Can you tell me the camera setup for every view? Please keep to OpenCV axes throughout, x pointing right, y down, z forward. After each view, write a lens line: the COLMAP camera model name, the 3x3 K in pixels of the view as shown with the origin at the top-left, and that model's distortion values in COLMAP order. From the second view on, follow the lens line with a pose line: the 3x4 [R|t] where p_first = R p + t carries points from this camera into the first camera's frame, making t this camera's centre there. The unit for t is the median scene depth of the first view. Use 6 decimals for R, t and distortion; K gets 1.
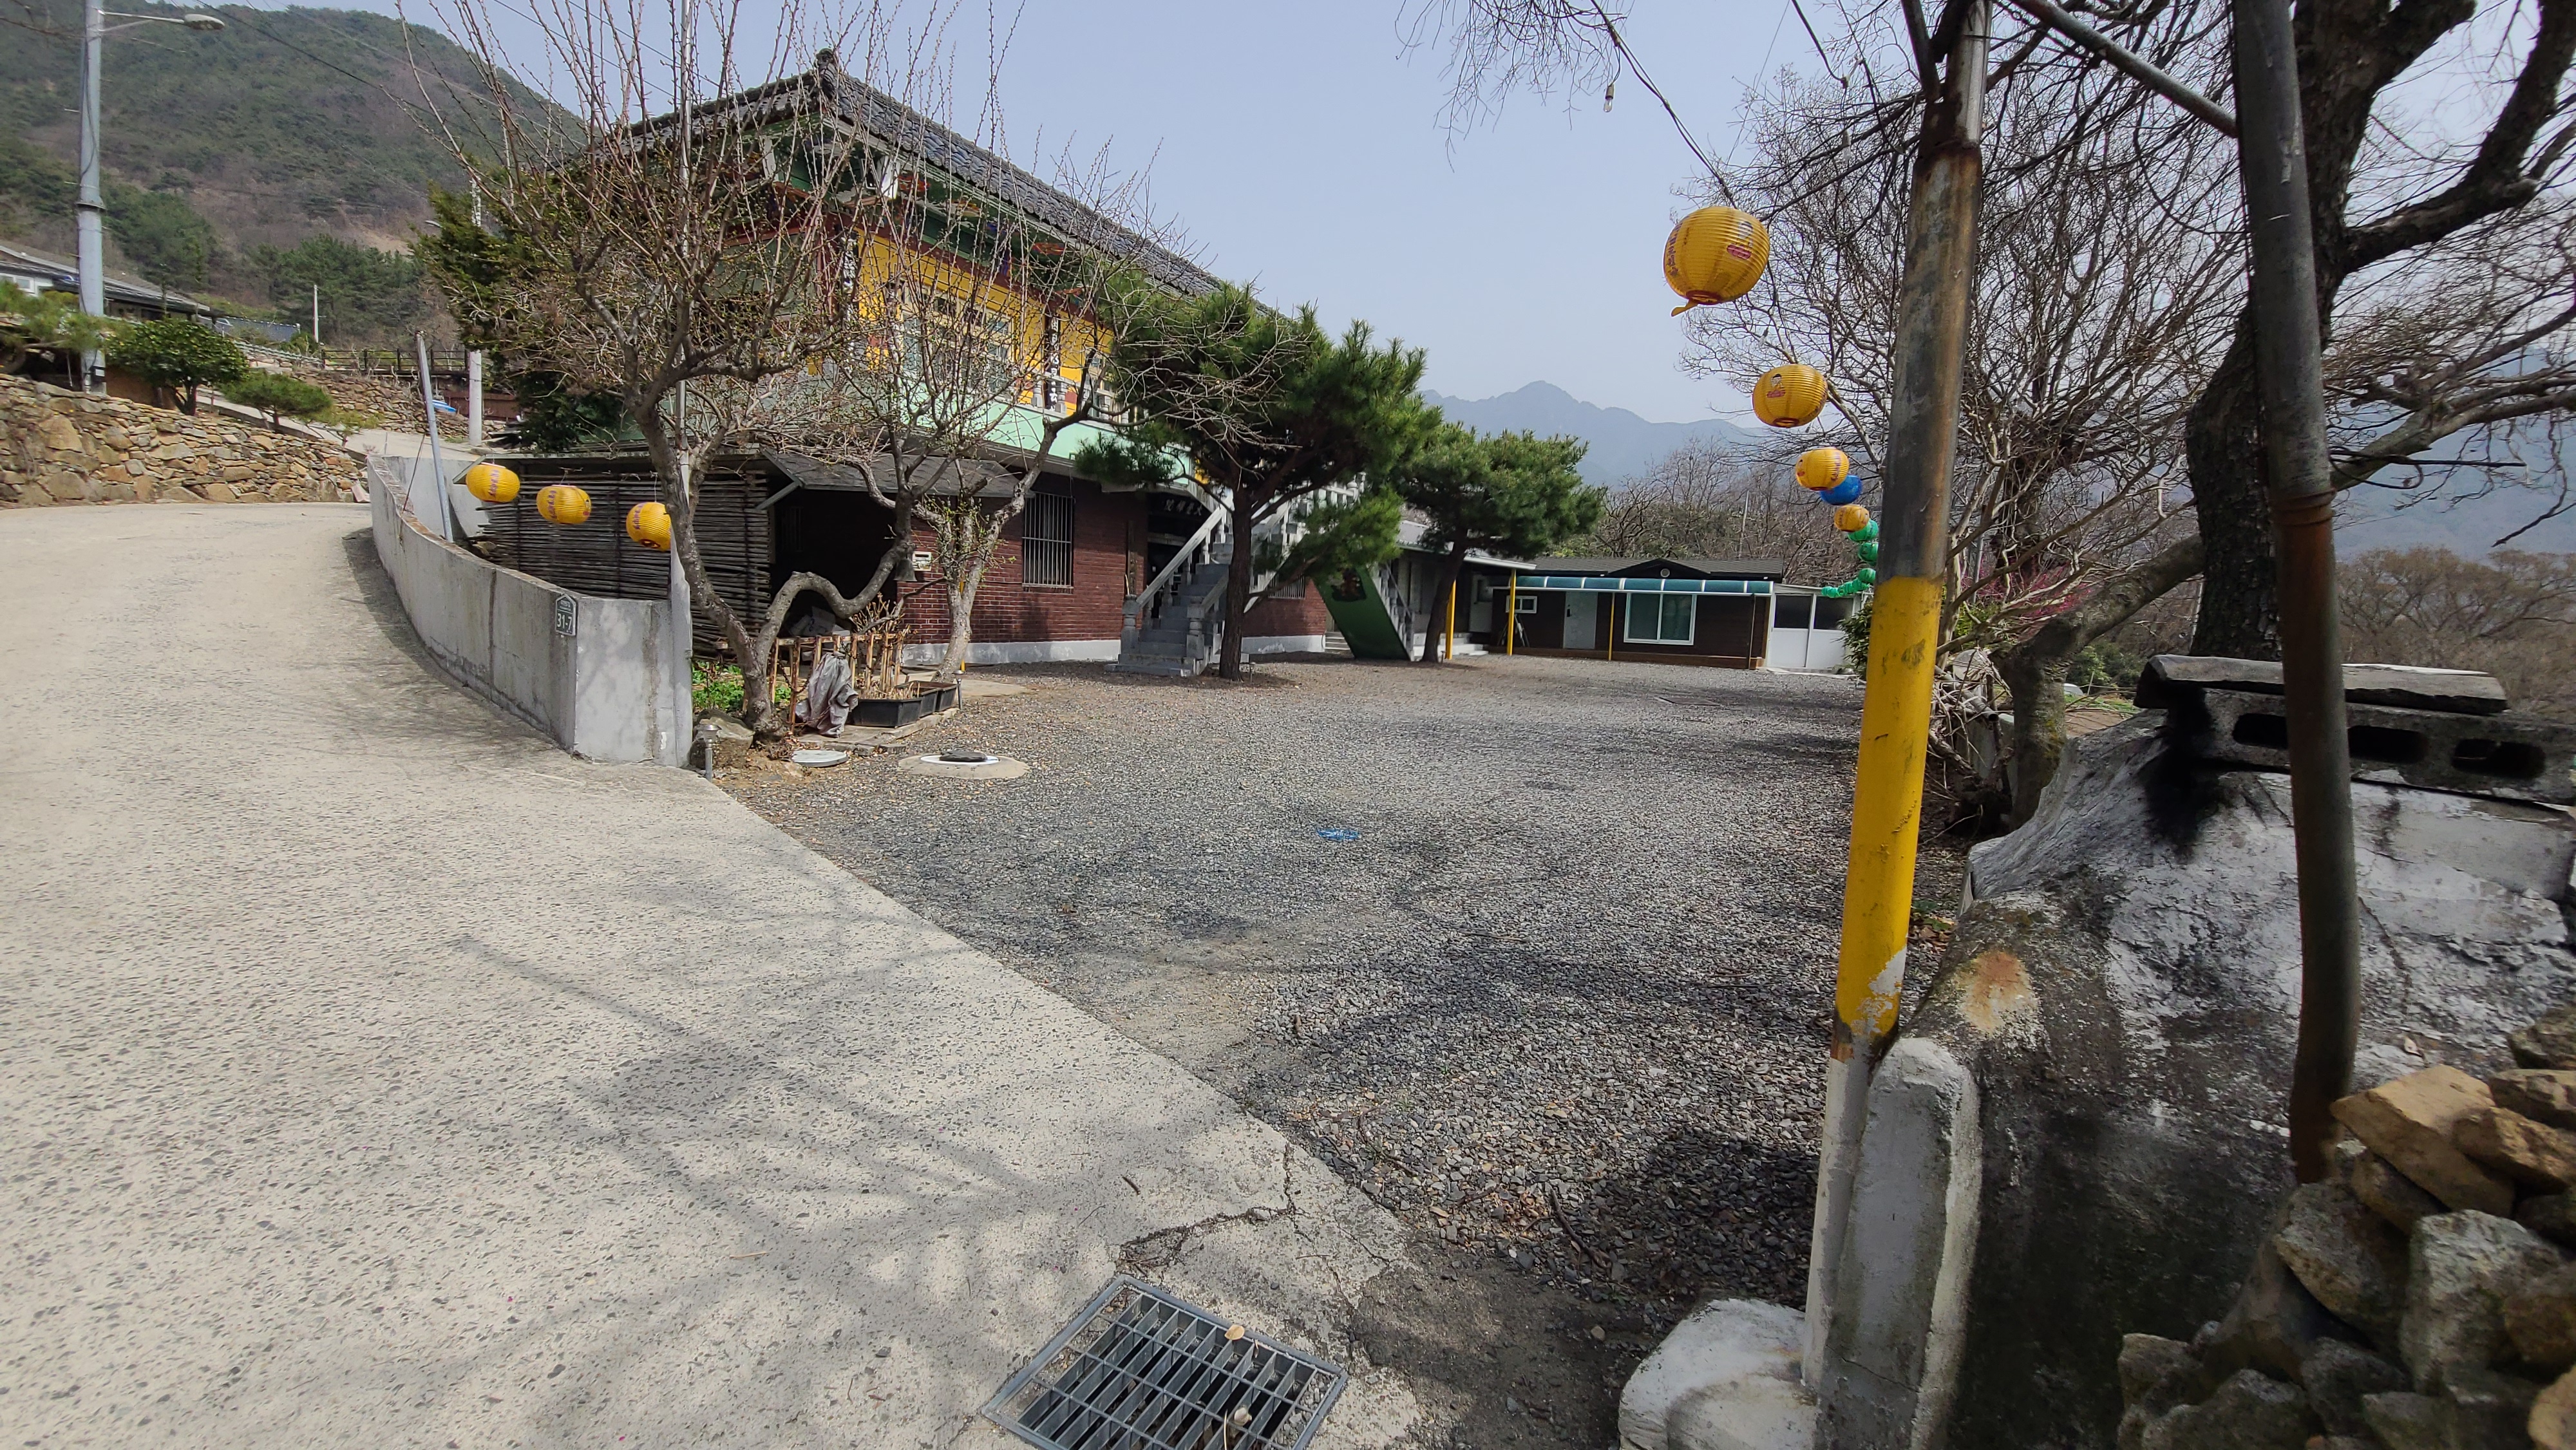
lens RADIAL K [[1069.5, 0, 1279.1], [0, 1069.5, 711.1], [0, 0, 1]] dist [0.016623, -0.009163]
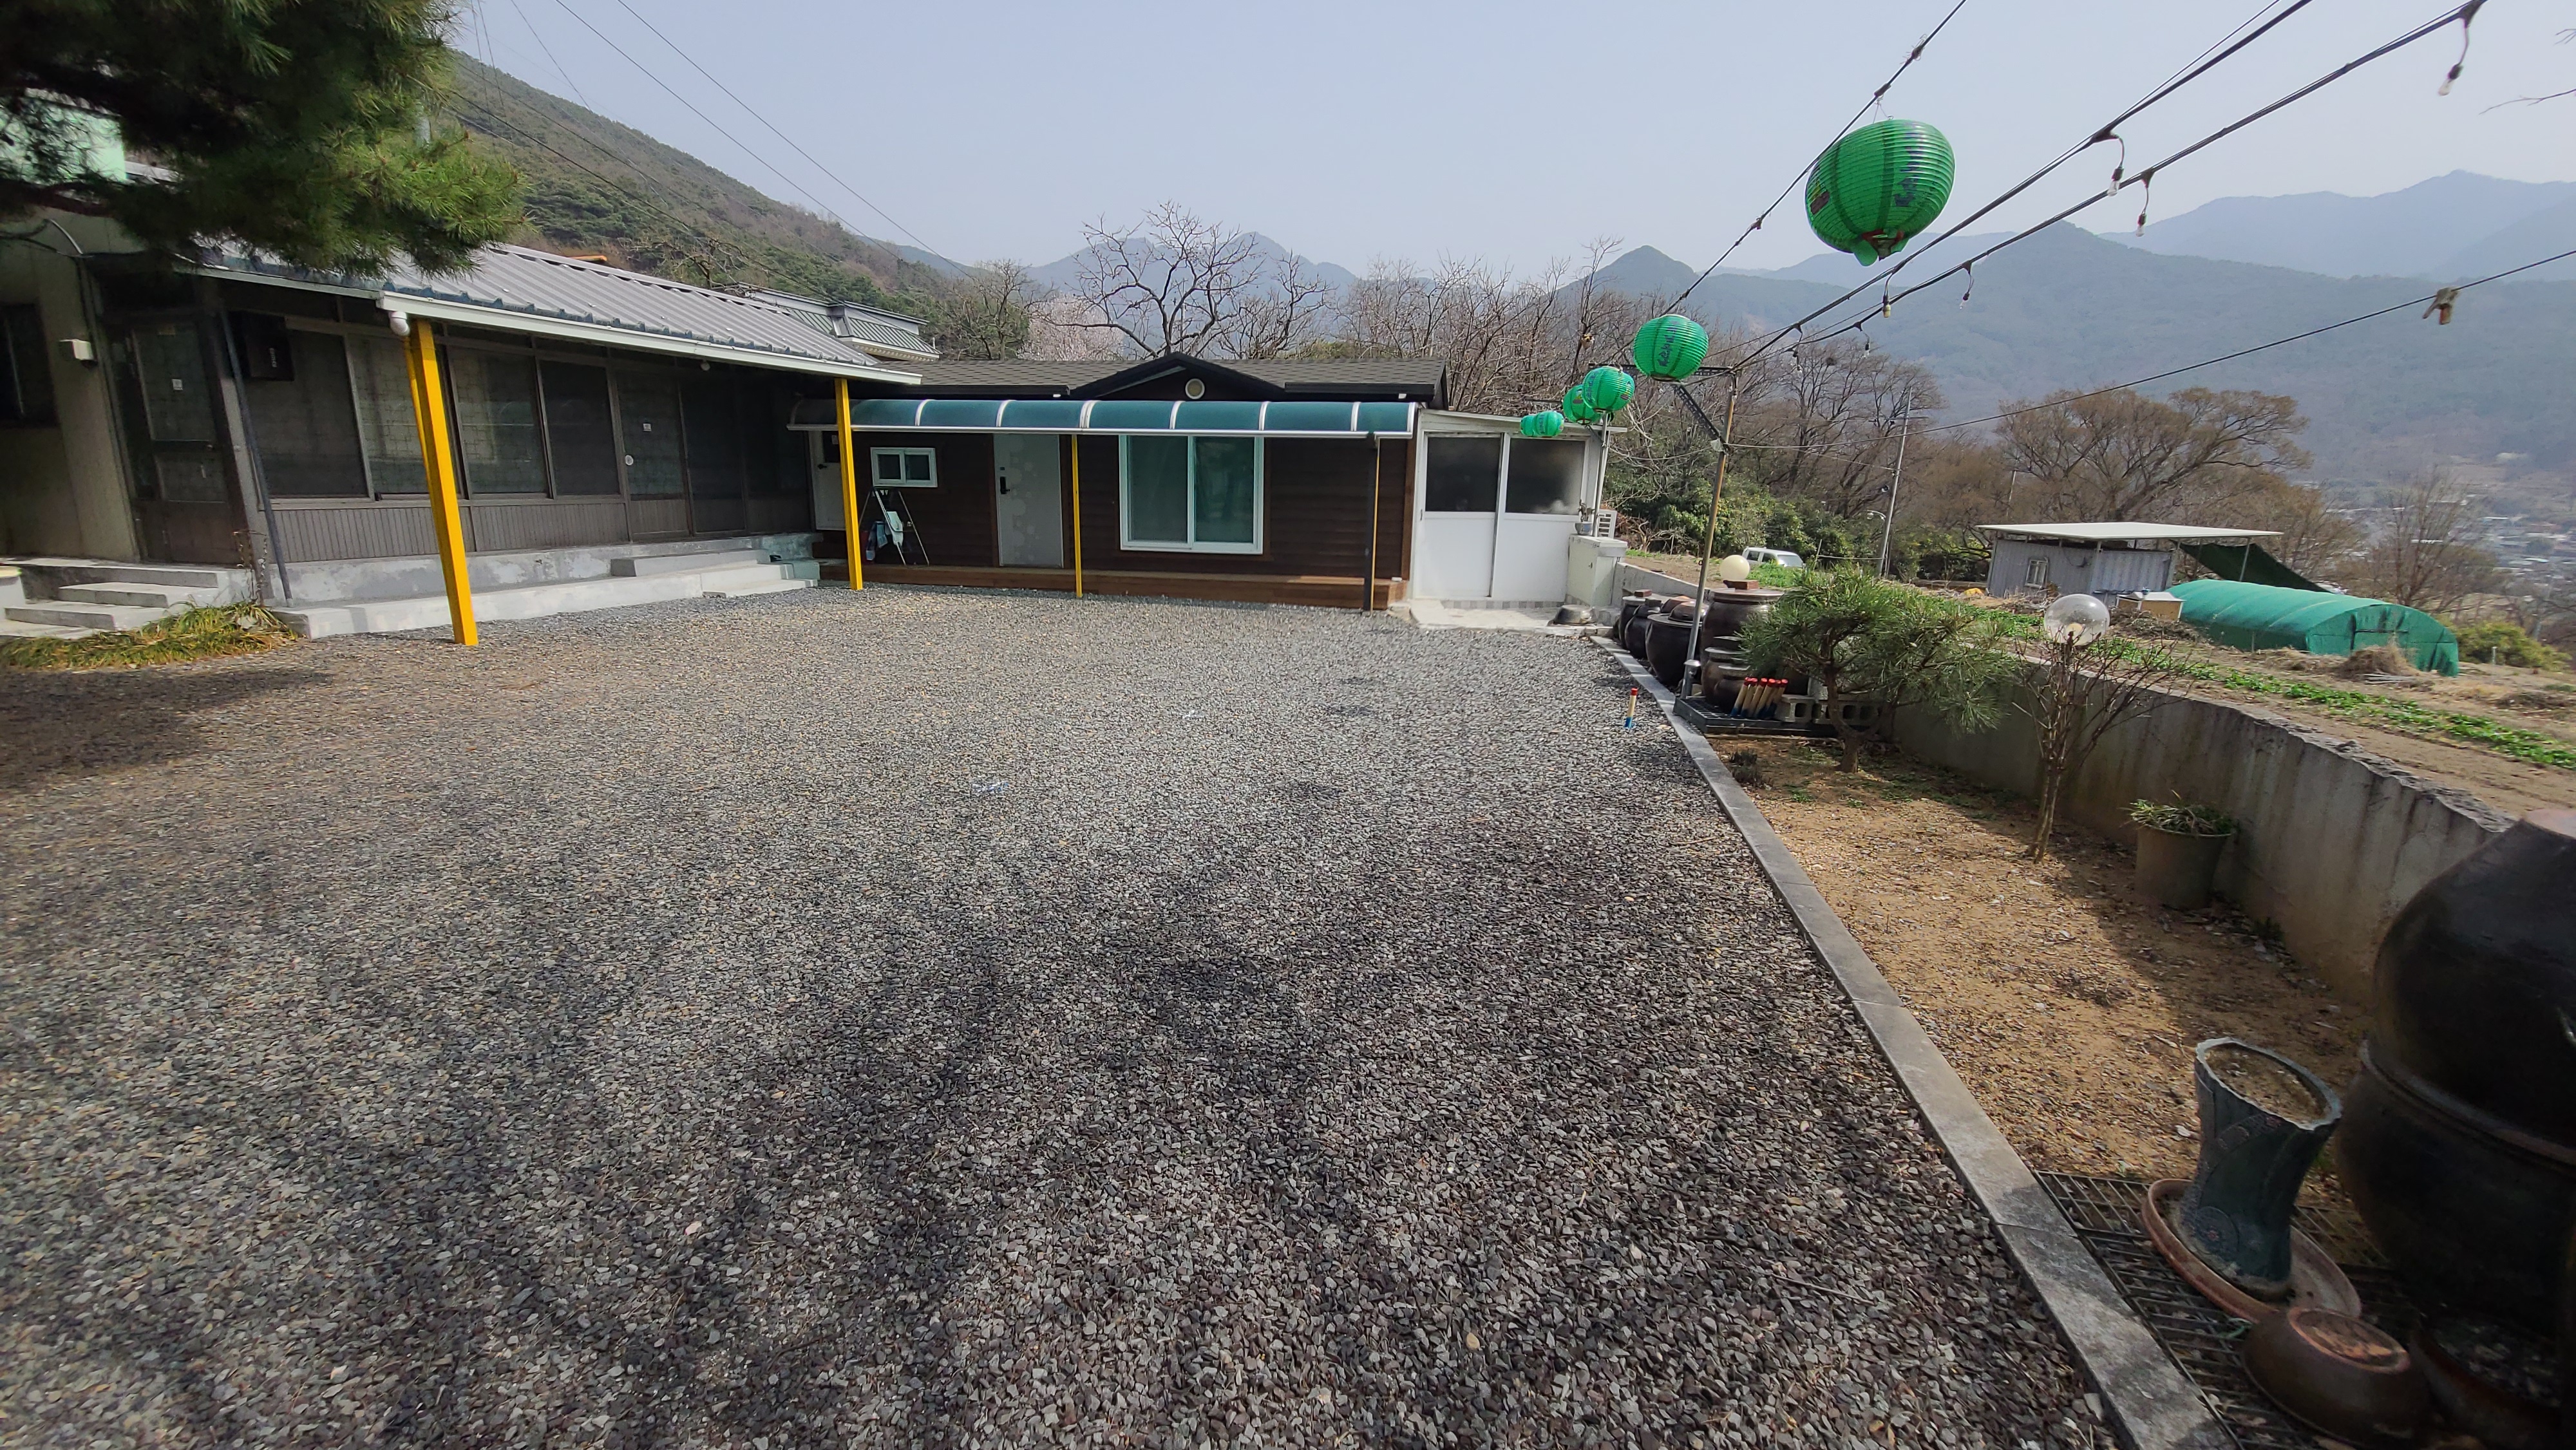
lens RADIAL K [[1069.5, 0, 1279.1], [0, 1069.5, 711.1], [0, 0, 1]] dist [0.016623, -0.009163]
pose [[0.968149, -0.072293, 0.239712, 0.275924], [0.042198, 0.990826, 0.128386, -0.052515], [-0.246794, -0.114182, 0.962318, 0.548592]]
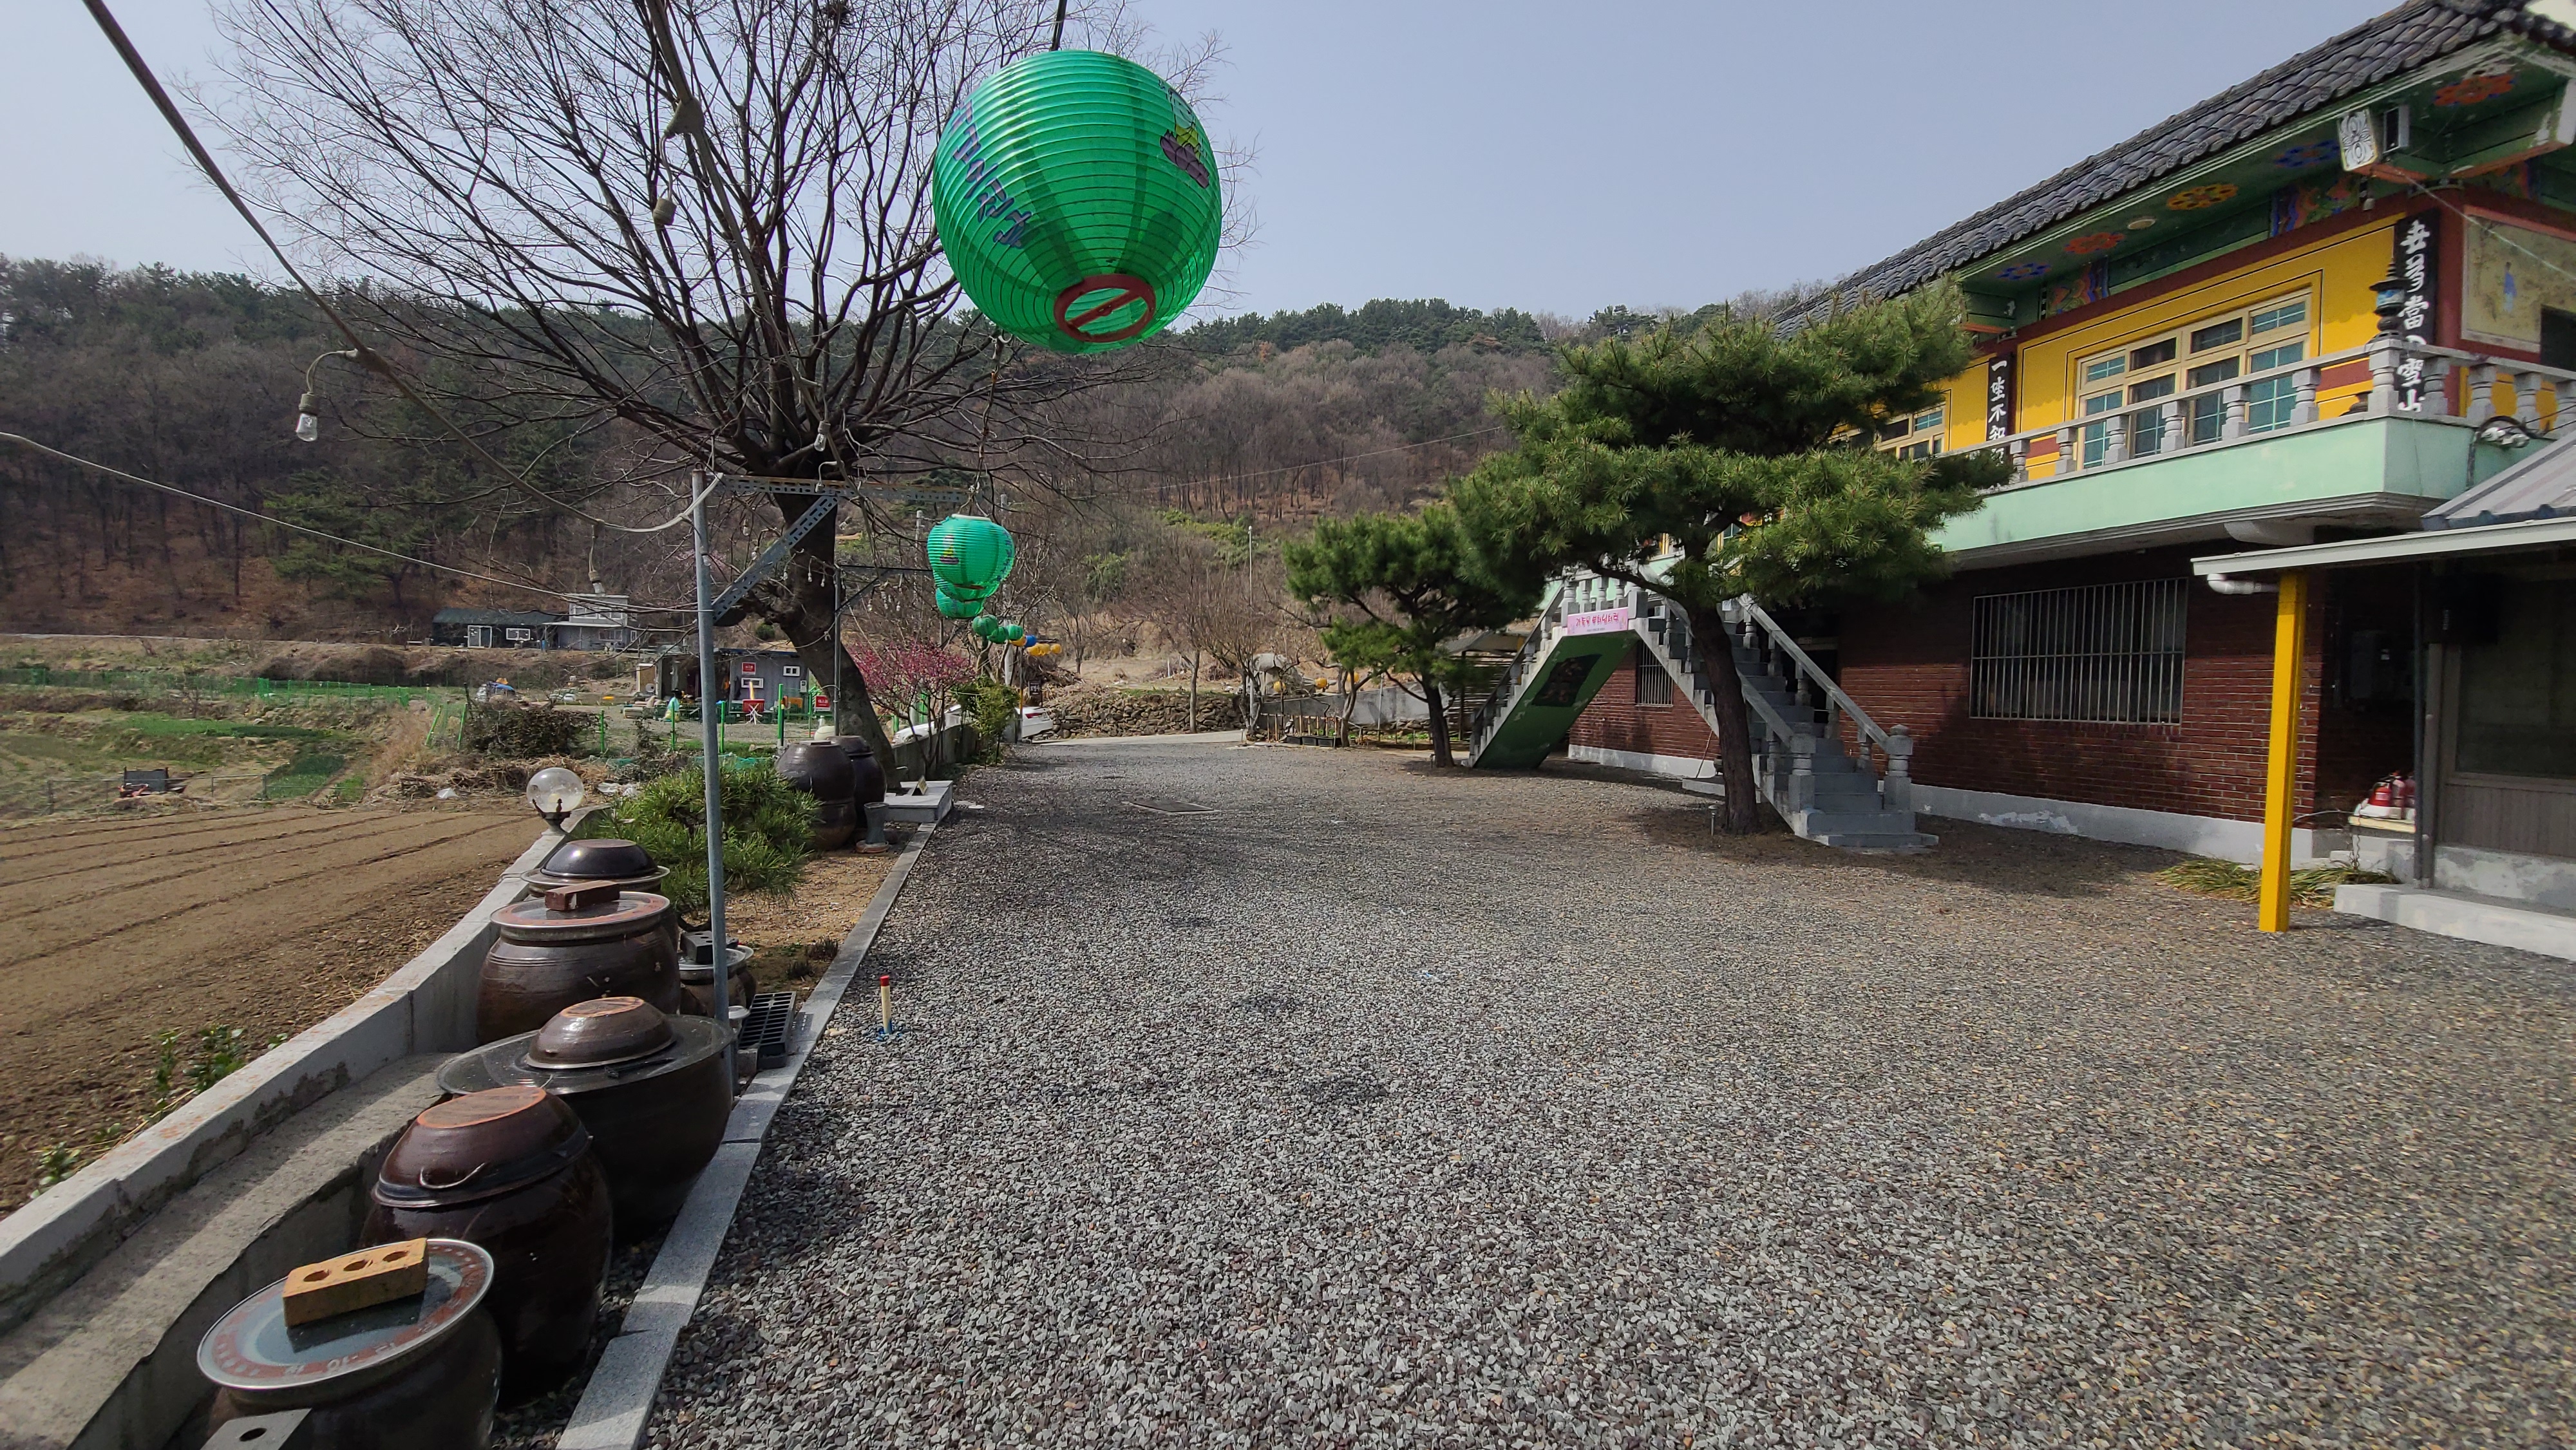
lens RADIAL K [[1069.5, 0, 1279.1], [0, 1069.5, 711.1], [0, 0, 1]] dist [0.016623, -0.009163]
pose [[-0.734265, -0.050714, -0.676966, 0.472134], [-0.124638, 0.990326, 0.060999, -0.078591], [0.667324, 0.129165, -0.733482, 0.900482]]
